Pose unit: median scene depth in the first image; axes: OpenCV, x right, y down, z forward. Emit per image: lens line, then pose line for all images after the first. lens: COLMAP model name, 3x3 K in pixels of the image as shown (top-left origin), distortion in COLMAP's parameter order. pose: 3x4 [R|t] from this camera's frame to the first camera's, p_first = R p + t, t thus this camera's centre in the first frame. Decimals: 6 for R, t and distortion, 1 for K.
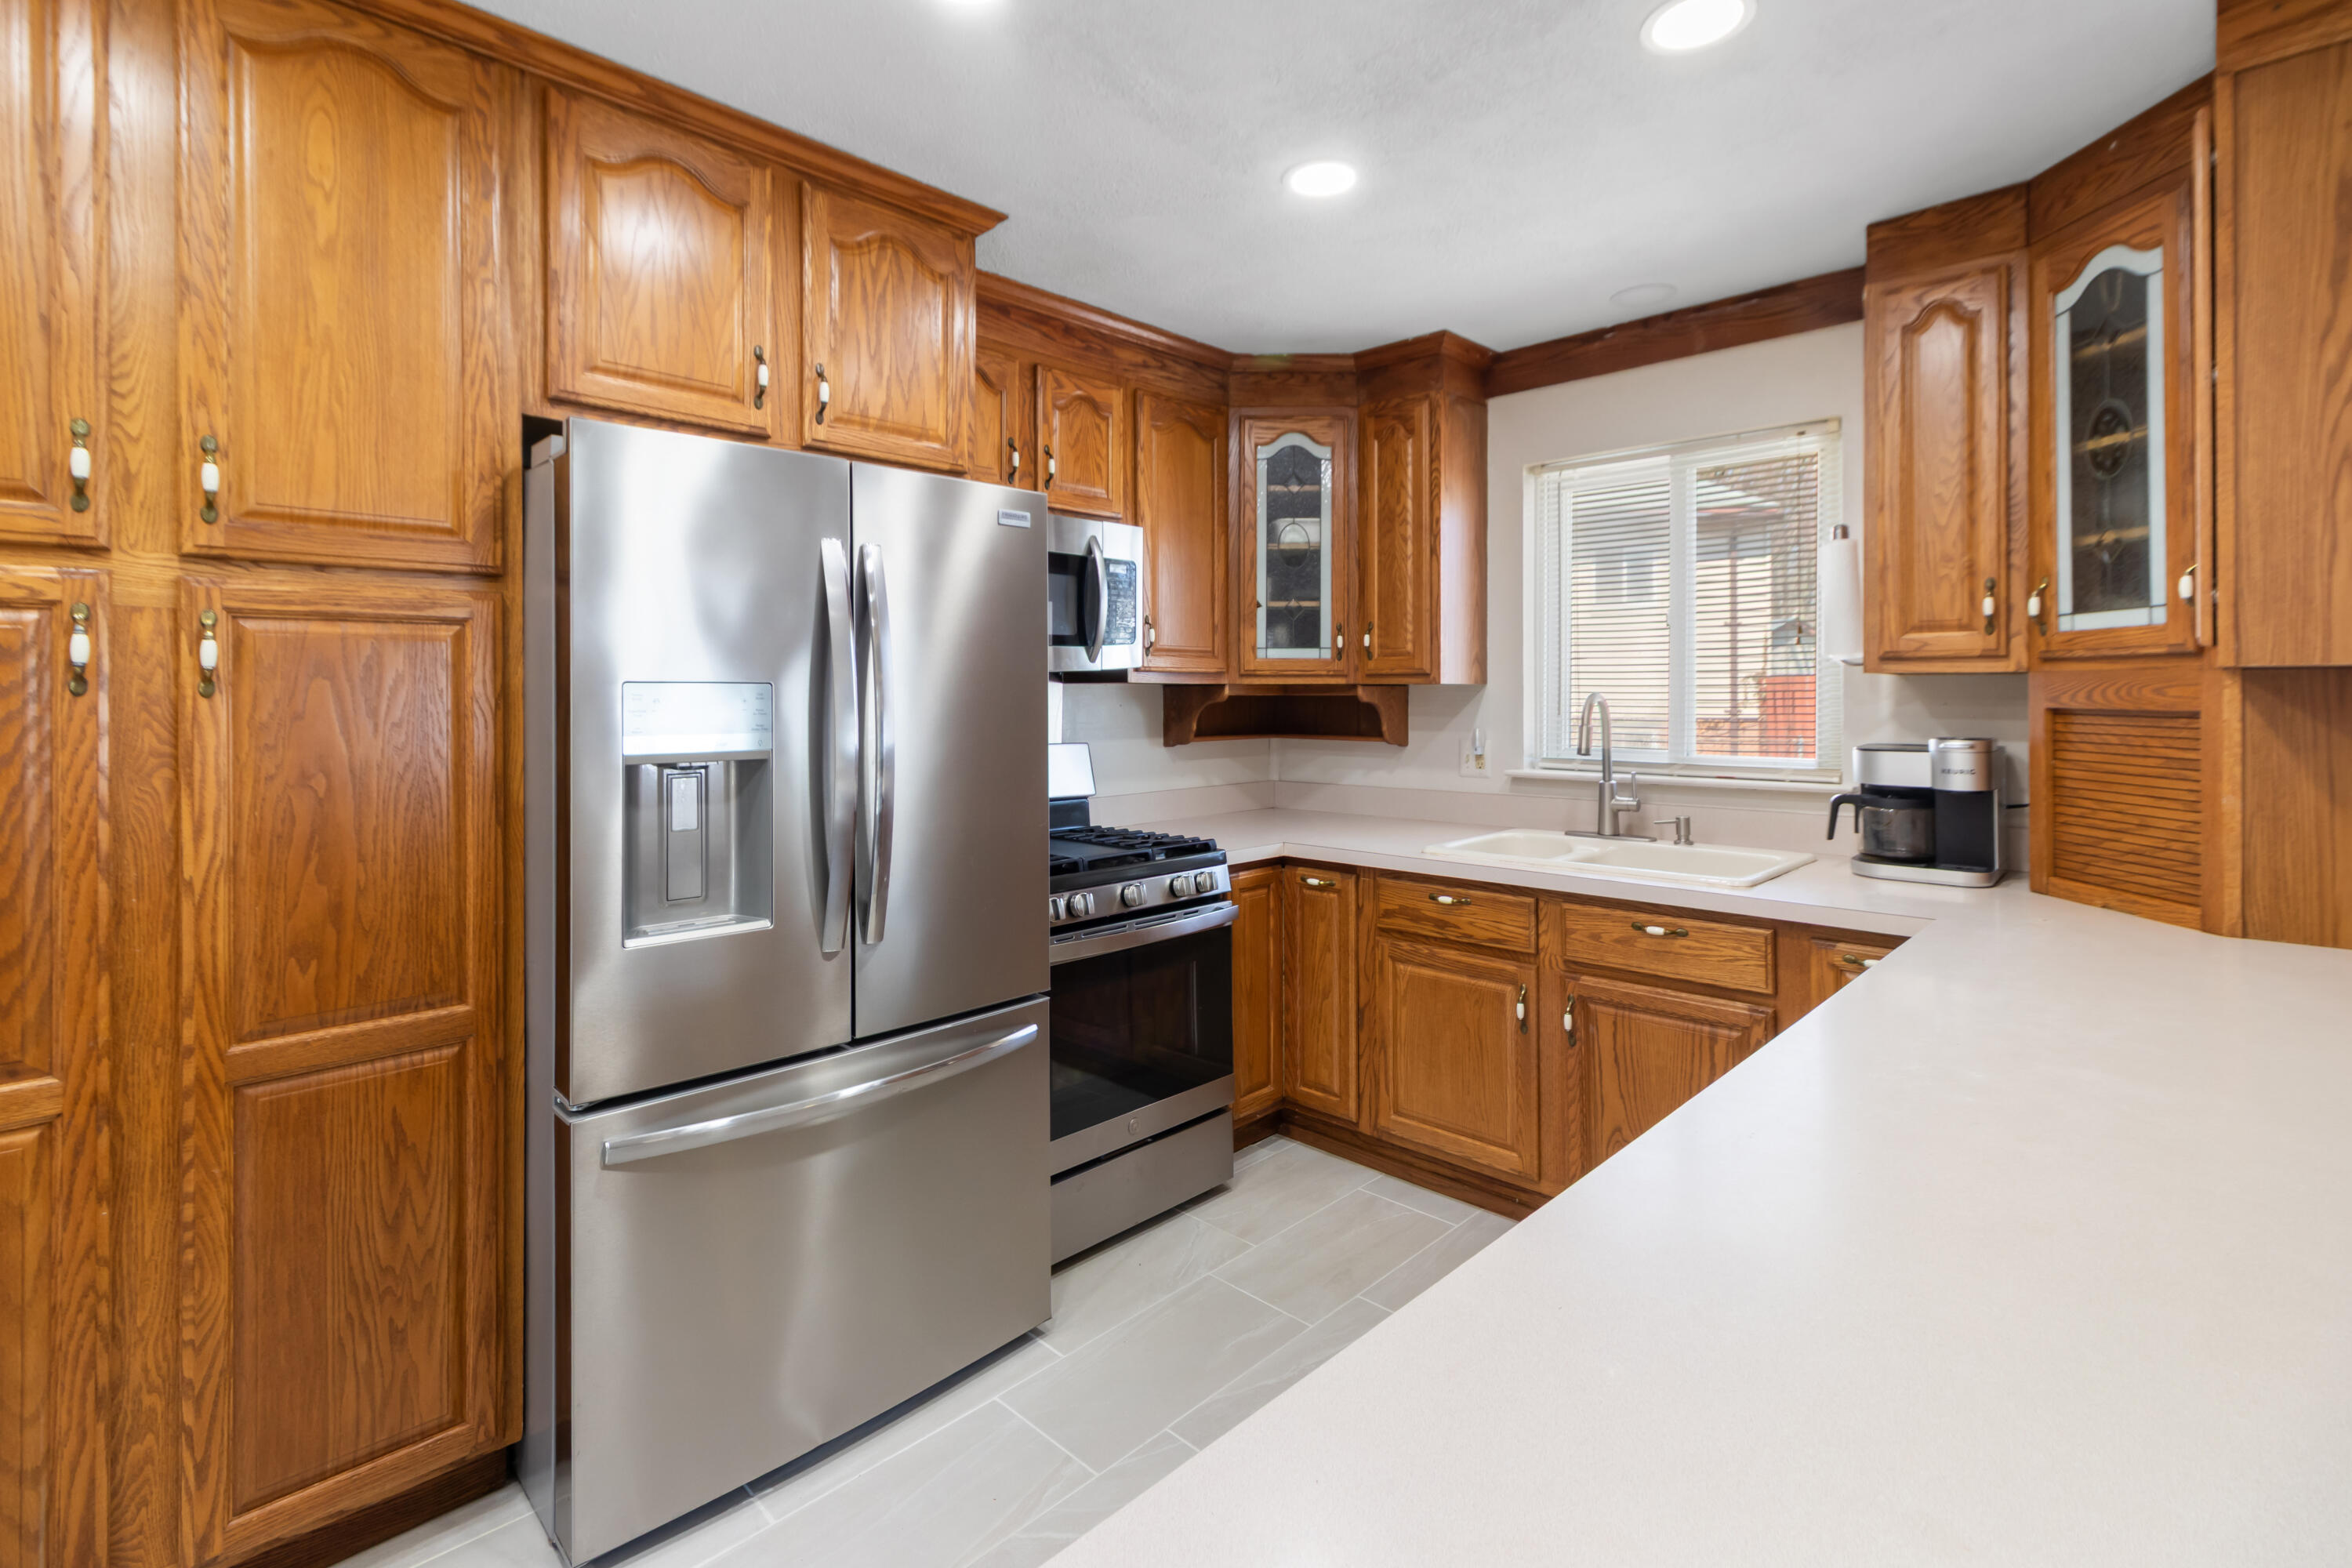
lens RADIAL K [[1116.0, 0, 1207.0], [0, 1116.0, 691.7], [0, 0, 1]] dist [0.004882, 0.000138]
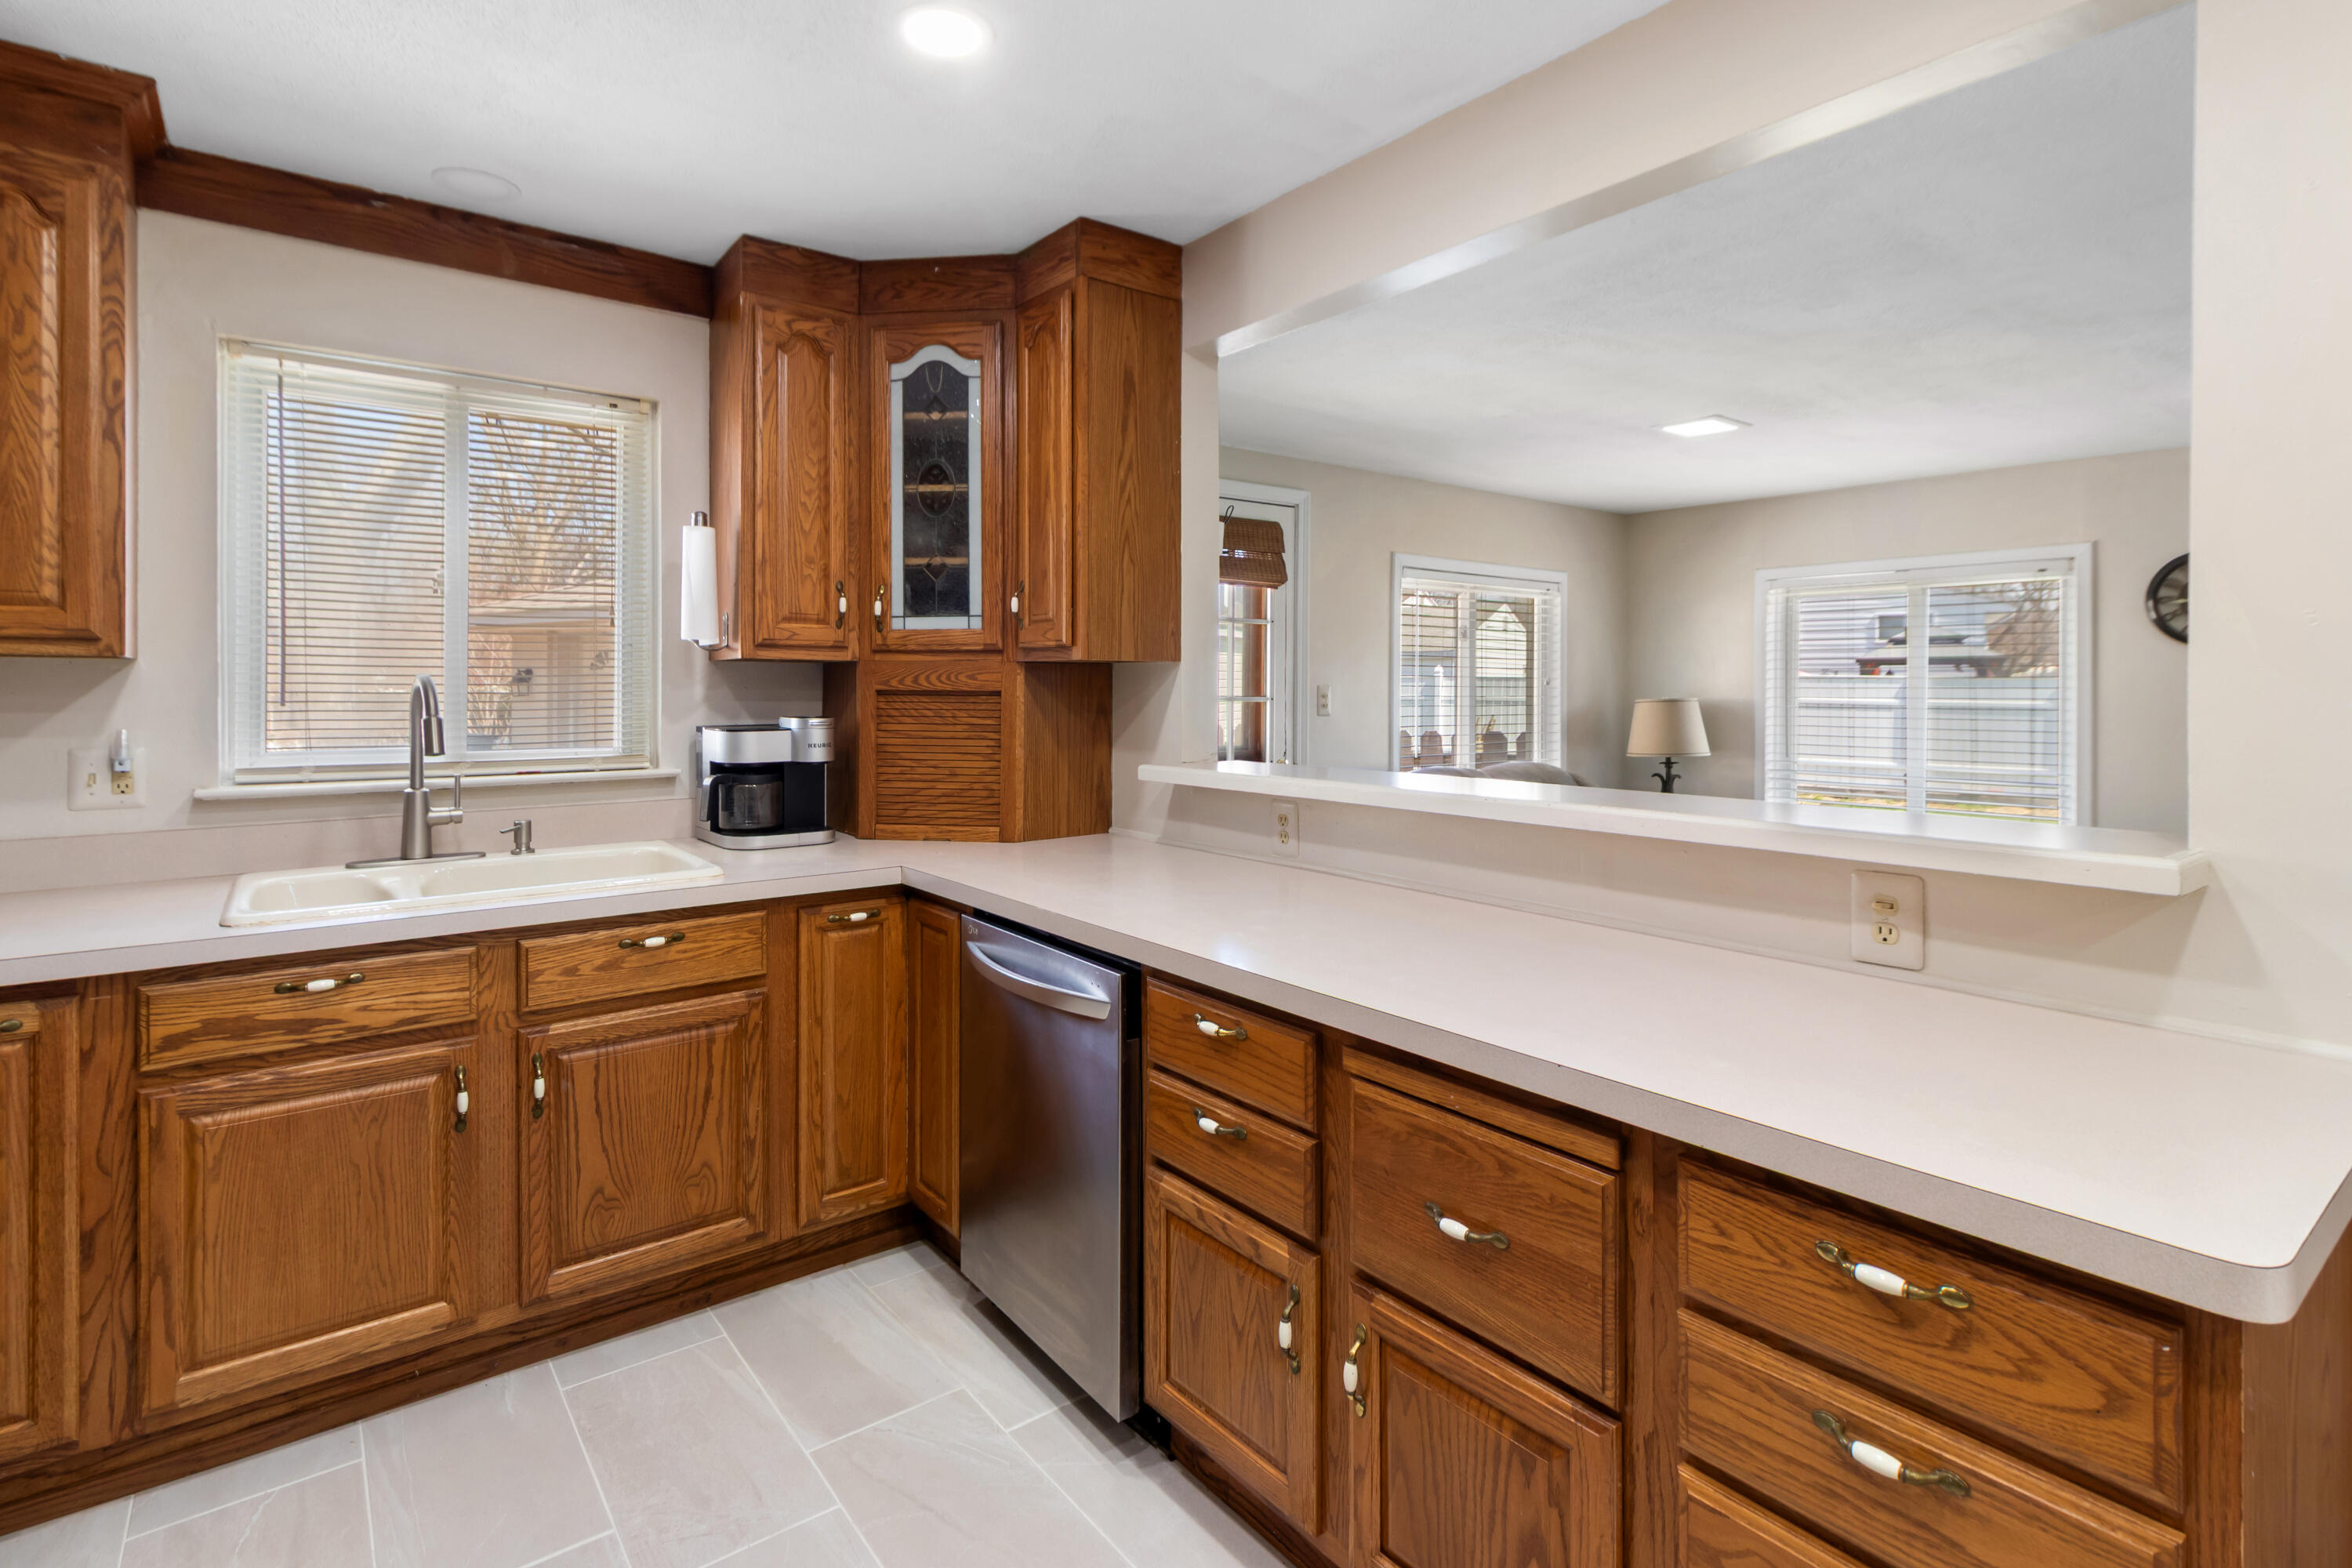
lens RADIAL K [[1116.0, 0, 1218.5], [0, 1116.0, 687.2], [0, 0, 1]] dist [0.004882, 0.000138]
pose [[0.127879, 0.000011, 0.991790, -0.347054], [-0.005058, 0.999987, 0.000641, 0.006894], [-0.991777, -0.005098, 0.127878, 0.362244]]
